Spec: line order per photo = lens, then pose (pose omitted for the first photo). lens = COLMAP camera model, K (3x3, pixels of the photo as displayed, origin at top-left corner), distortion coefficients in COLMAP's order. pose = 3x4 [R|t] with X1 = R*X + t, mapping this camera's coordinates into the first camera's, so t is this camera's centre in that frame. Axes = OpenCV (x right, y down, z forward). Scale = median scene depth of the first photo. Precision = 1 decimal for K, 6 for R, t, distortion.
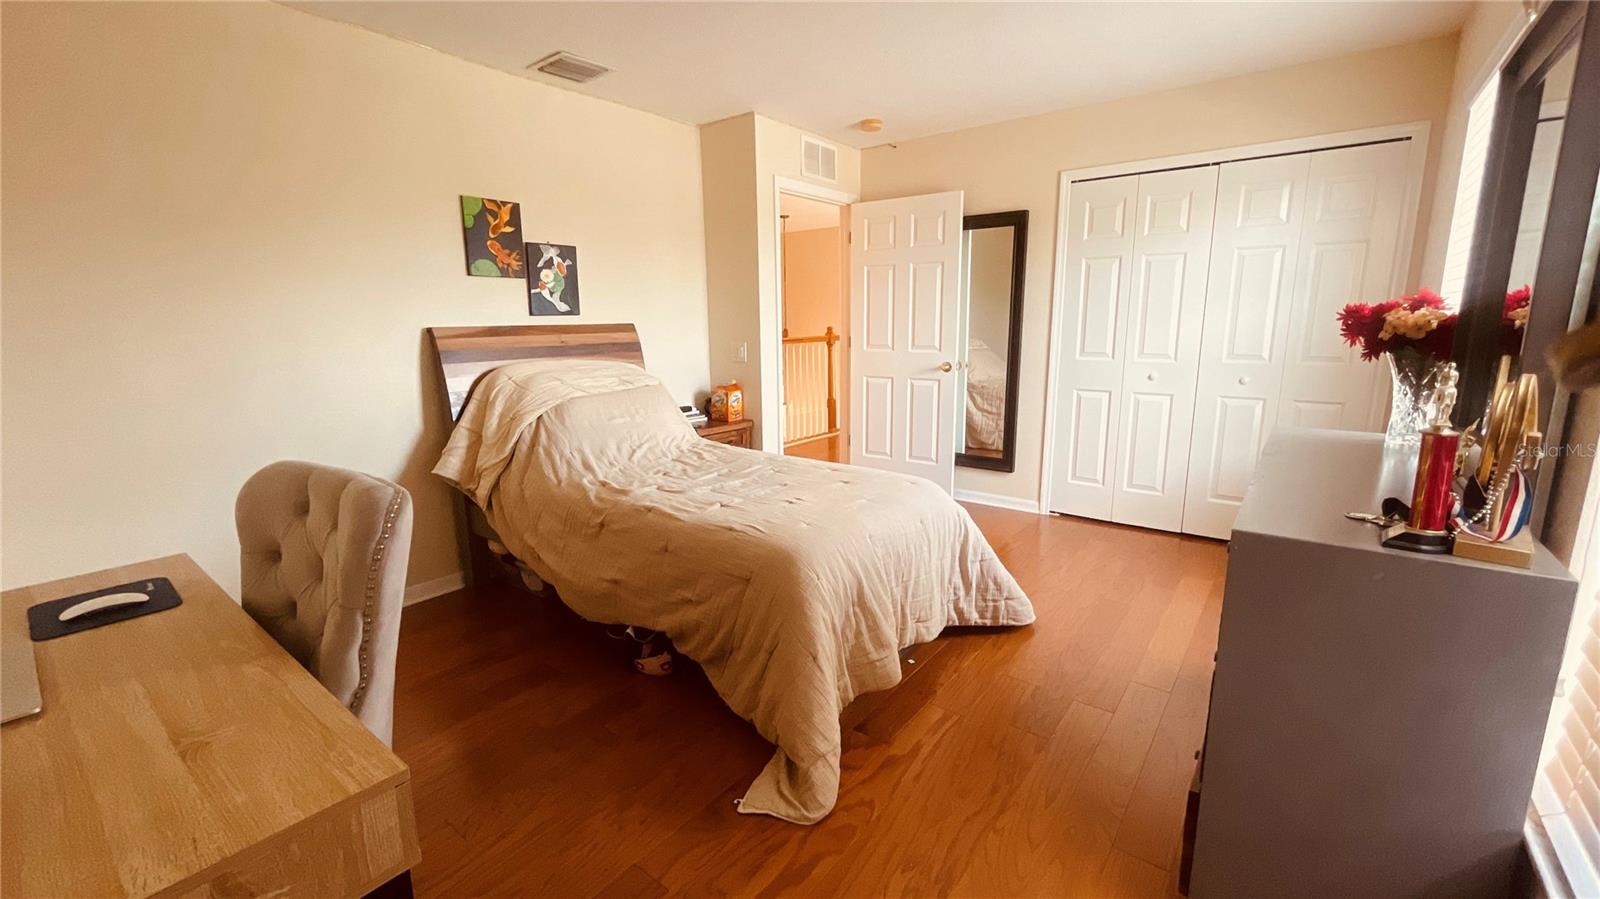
lens RADIAL K [[654.8, 0, 805.4], [0, 654.8, 443.0], [0, 0, 1]] dist [-0.002691, -0.000537]
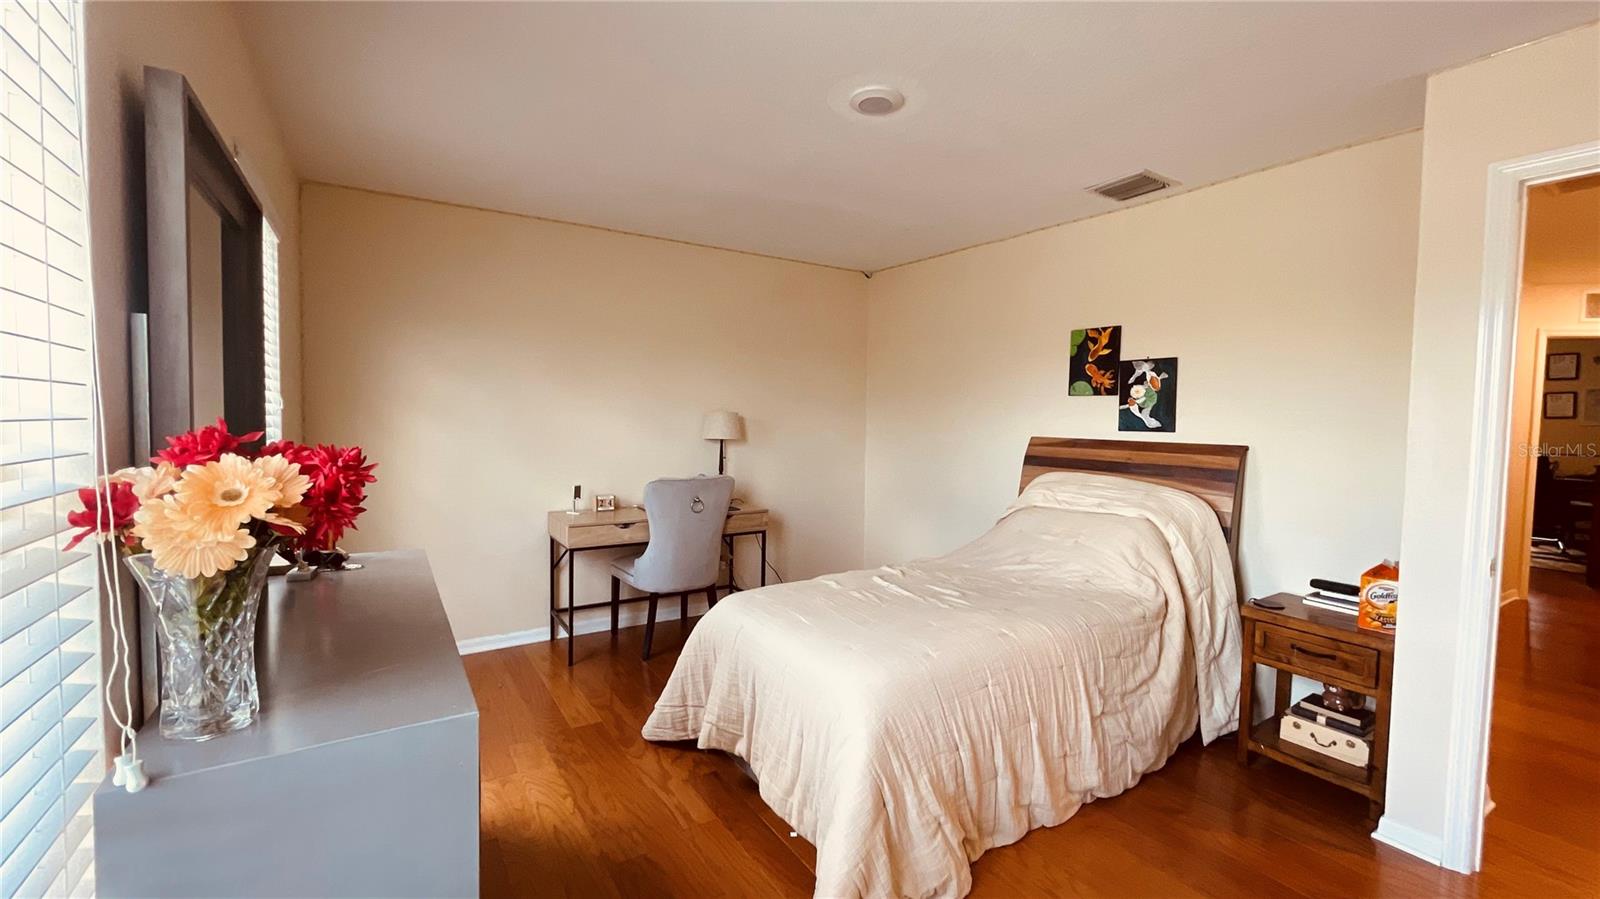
lens RADIAL K [[654.8, 0, 806.0], [0, 654.8, 447.2], [0, 0, 1]] dist [-0.002691, -0.000537]
pose [[-0.341266, 0.052691, -0.938489, 0.703112], [-0.191164, 0.973671, 0.124180, -0.203688], [0.920323, 0.221784, -0.322208, 0.887680]]
